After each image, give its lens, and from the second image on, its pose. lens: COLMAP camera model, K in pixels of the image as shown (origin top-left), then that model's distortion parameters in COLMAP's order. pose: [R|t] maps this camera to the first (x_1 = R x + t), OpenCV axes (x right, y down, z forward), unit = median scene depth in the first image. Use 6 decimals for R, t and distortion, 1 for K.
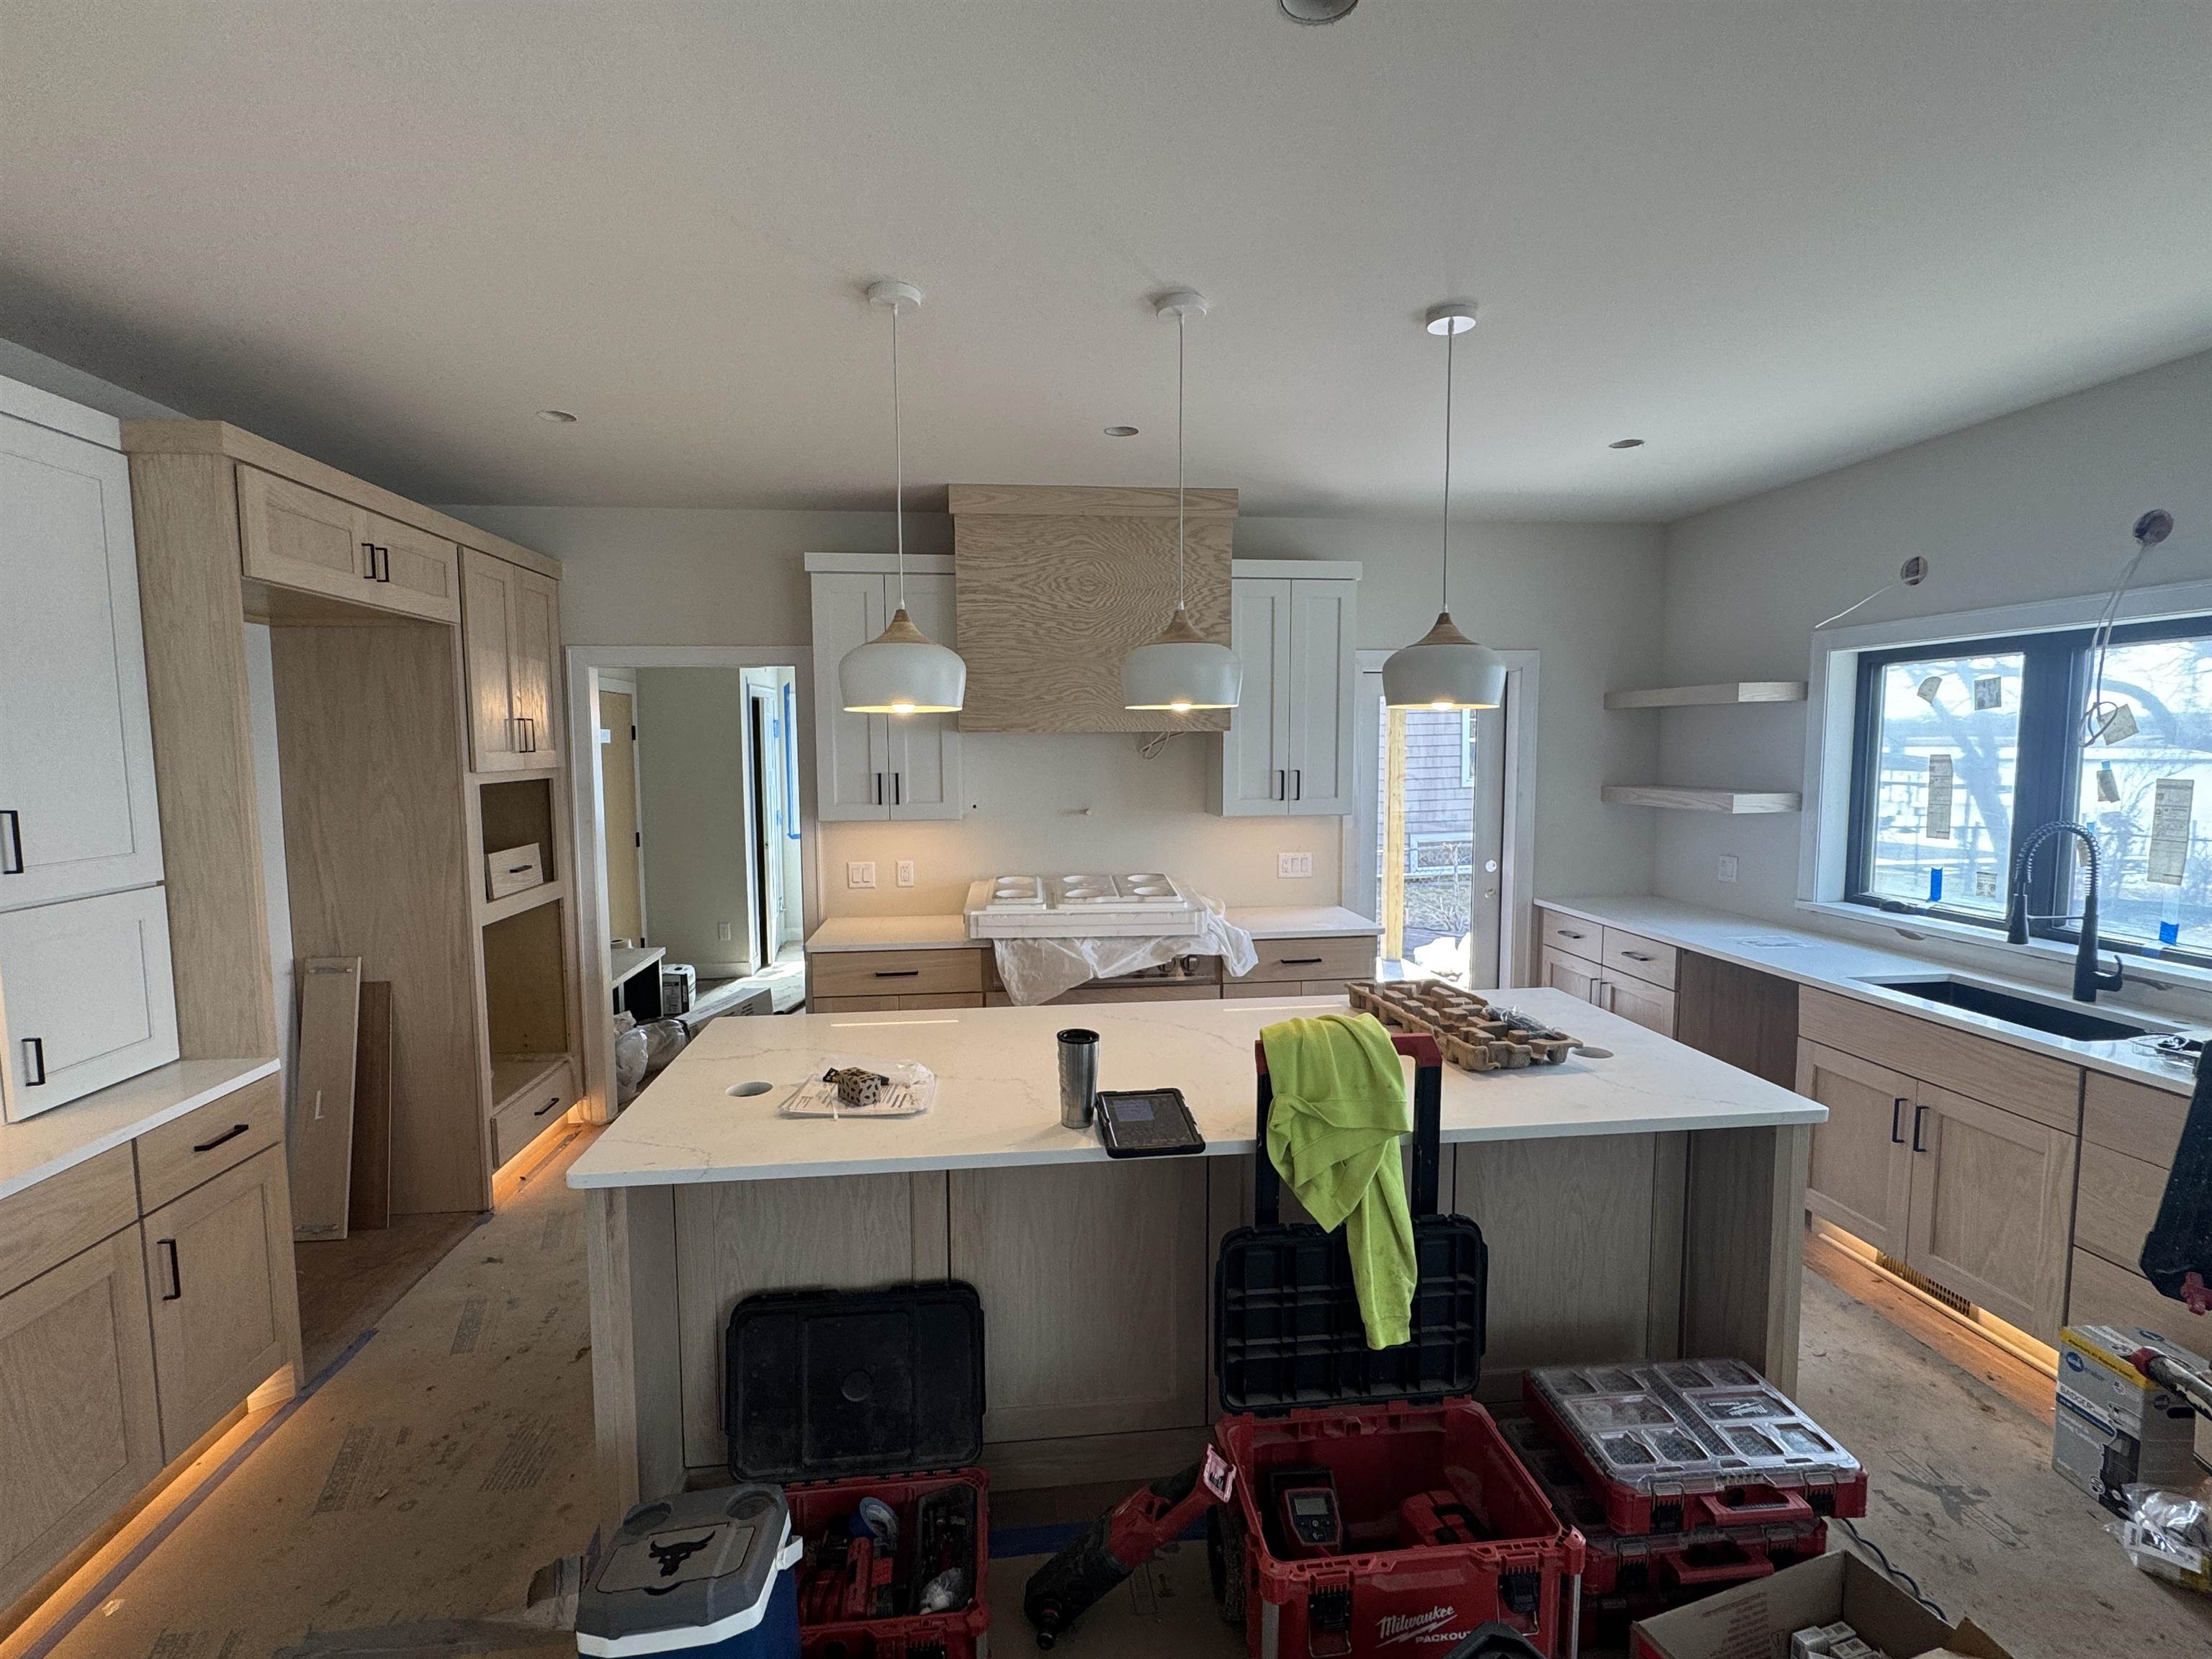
lens RADIAL K [[1034.4, 0, 1100.2], [0, 1034.4, 831.1], [0, 0, 1]] dist [-0.001338, -0.000405]
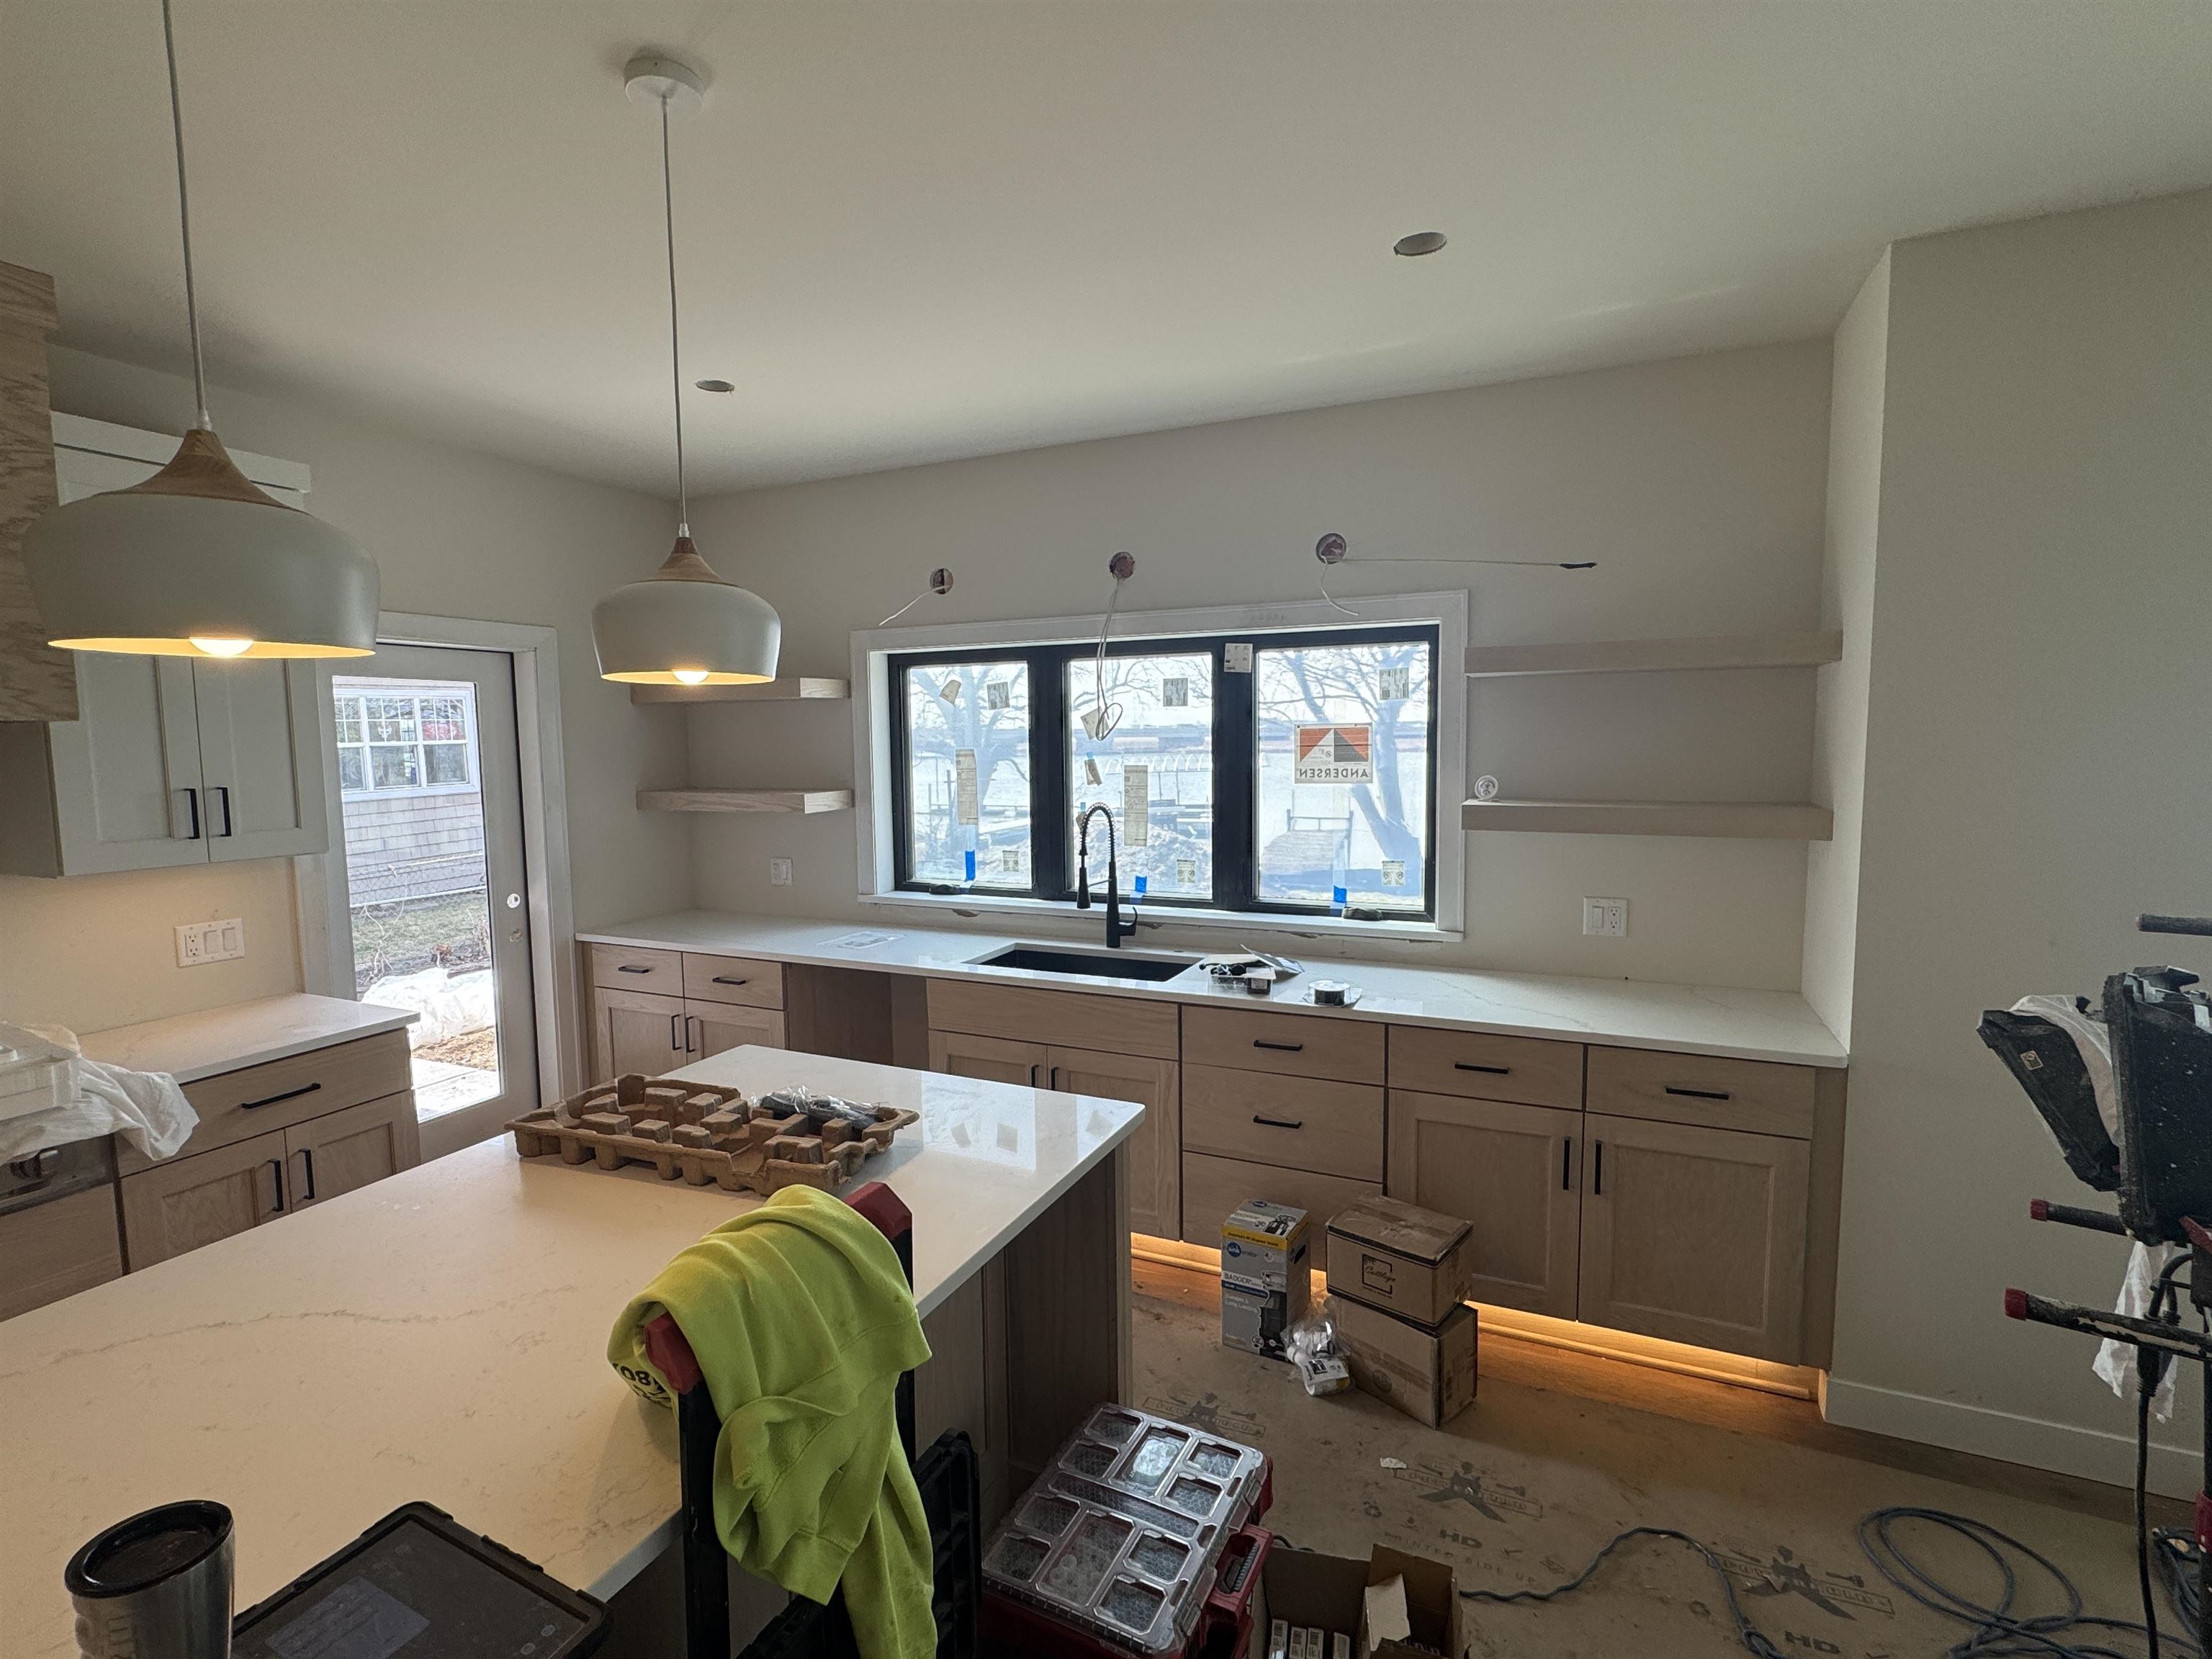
lens RADIAL K [[1034.4, 0, 1100.2], [0, 1034.4, 831.1], [0, 0, 1]] dist [-0.001338, -0.000405]
pose [[0.515021, -0.075697, 0.853829, -0.096533], [0.080896, 0.995940, 0.039500, -0.023348], [-0.853352, 0.048728, 0.519053, 0.374052]]
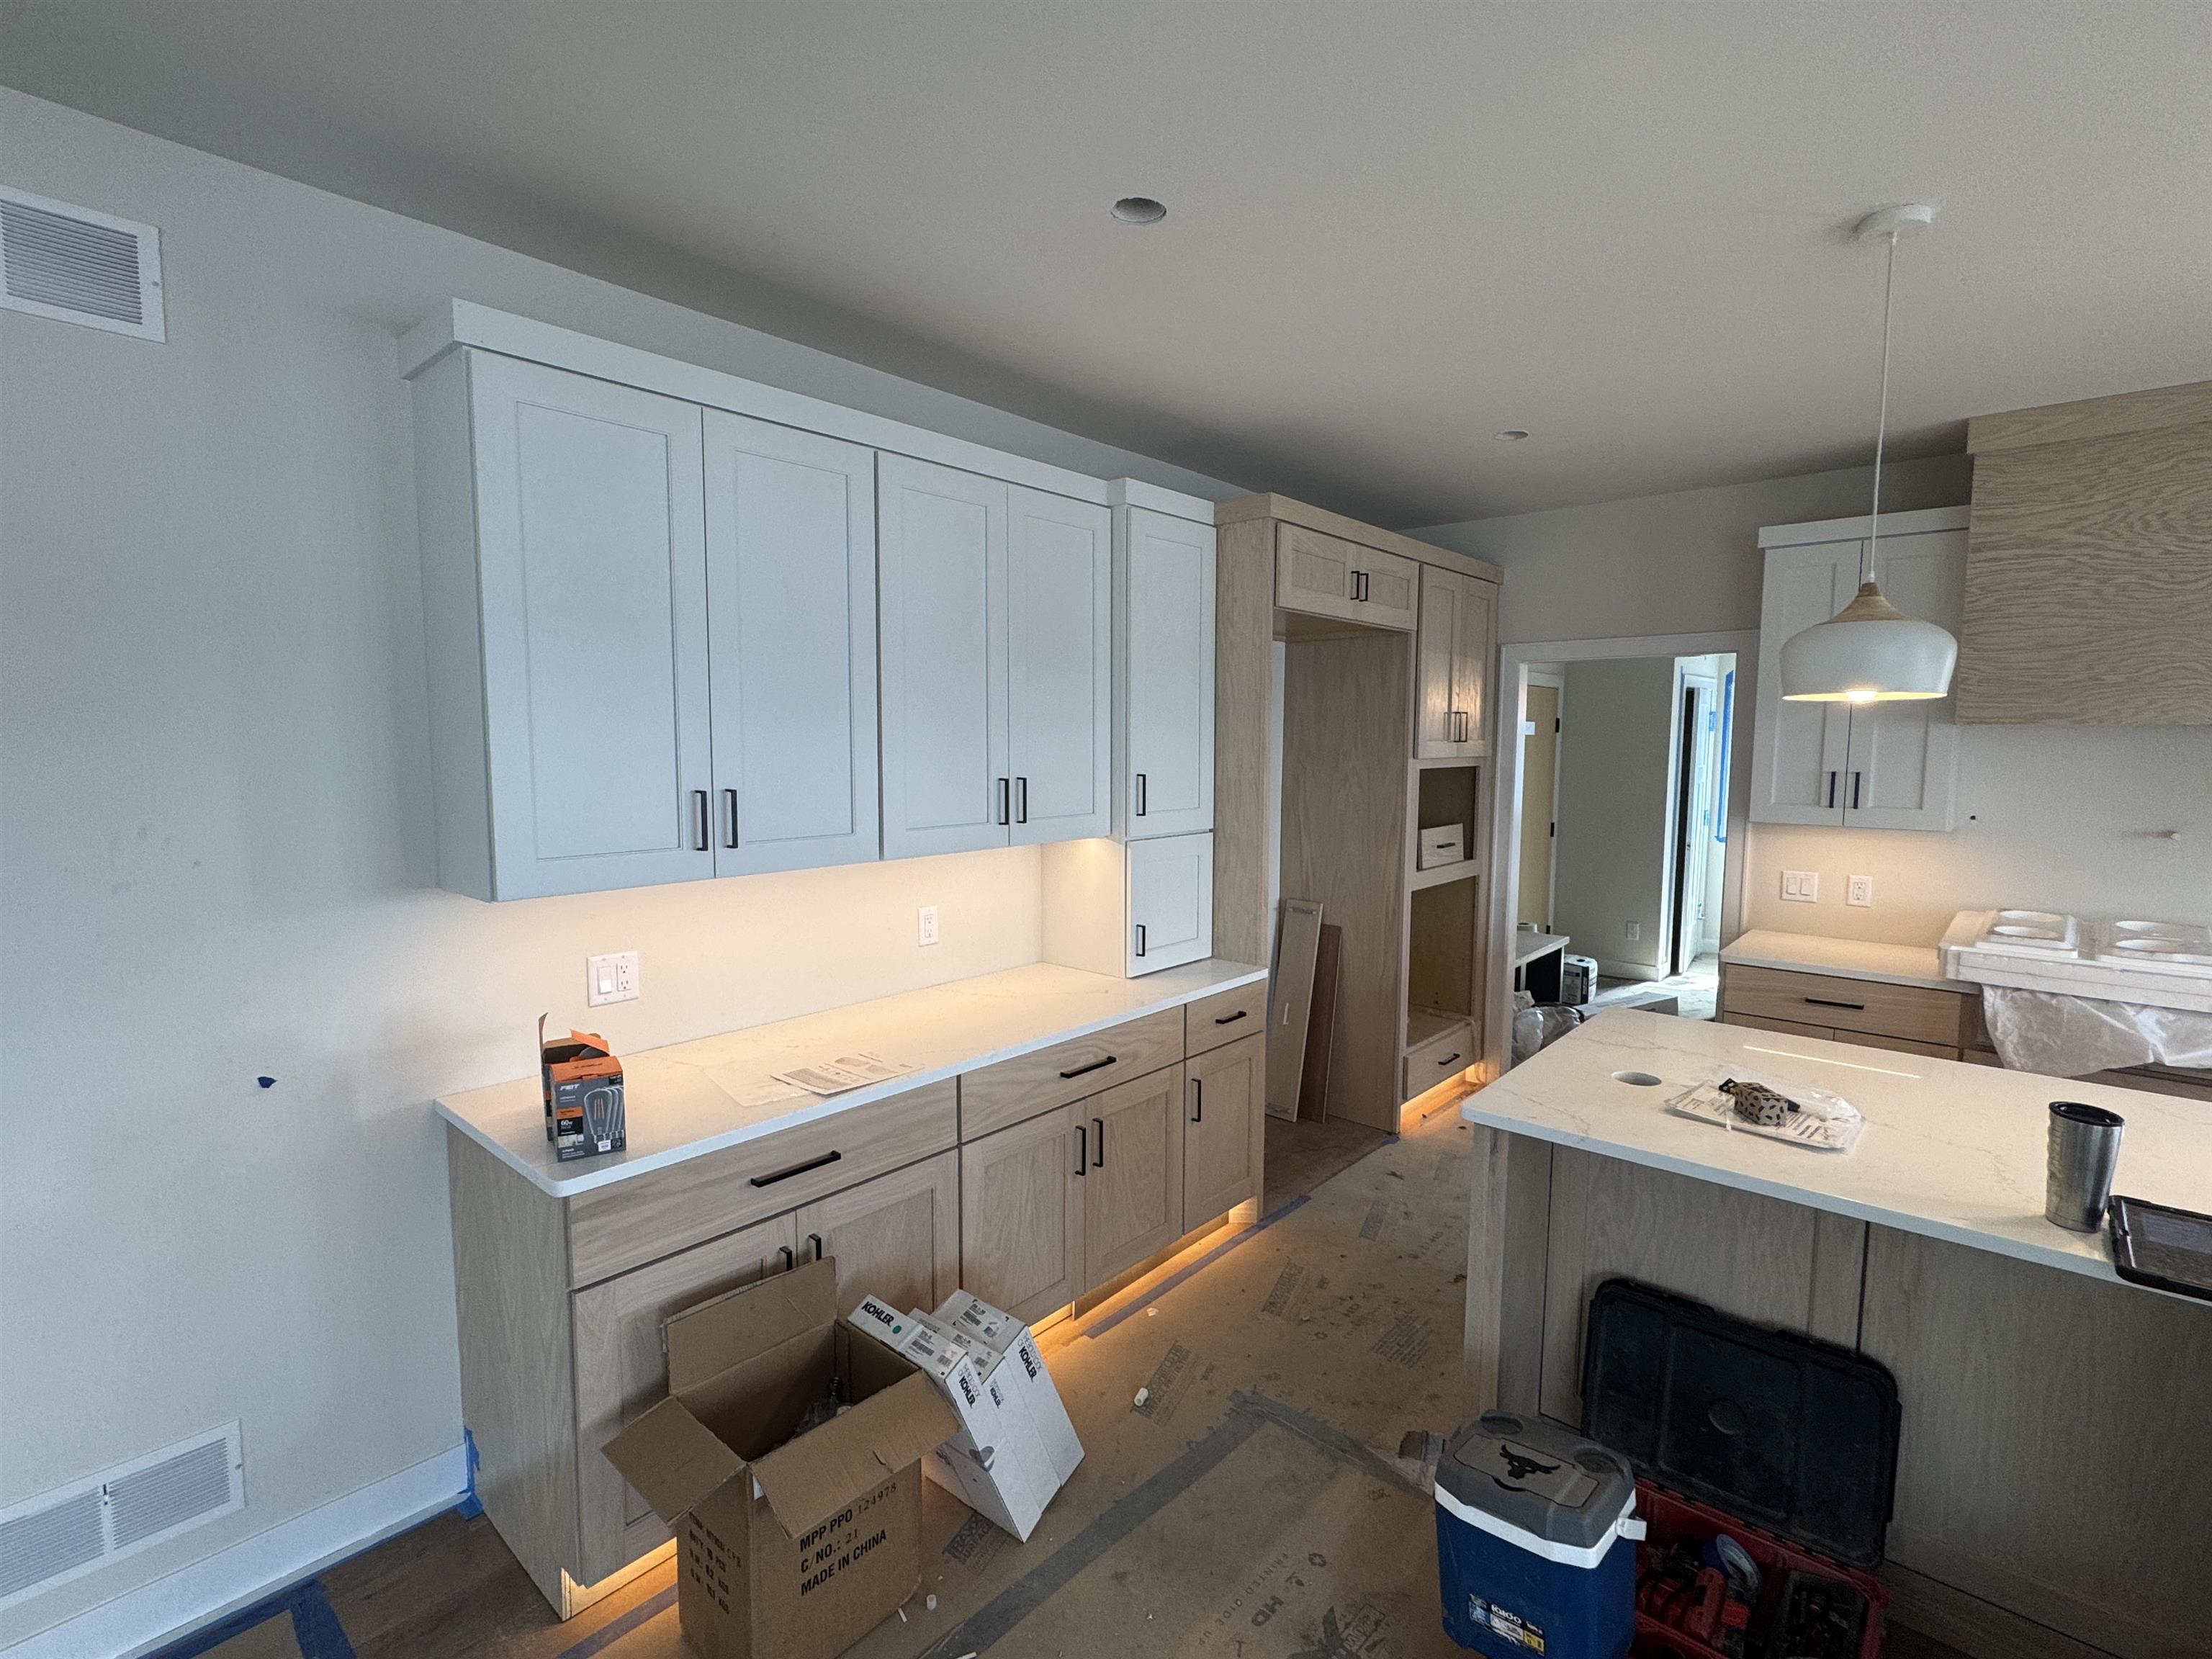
lens RADIAL K [[1034.4, 0, 1100.2], [0, 1034.4, 831.1], [0, 0, 1]] dist [-0.001338, -0.000405]
pose [[0.668730, 0.076841, -0.739524, 0.029052], [-0.072358, 0.996650, 0.038127, 0.007607], [0.739976, 0.028014, 0.672050, -0.053592]]
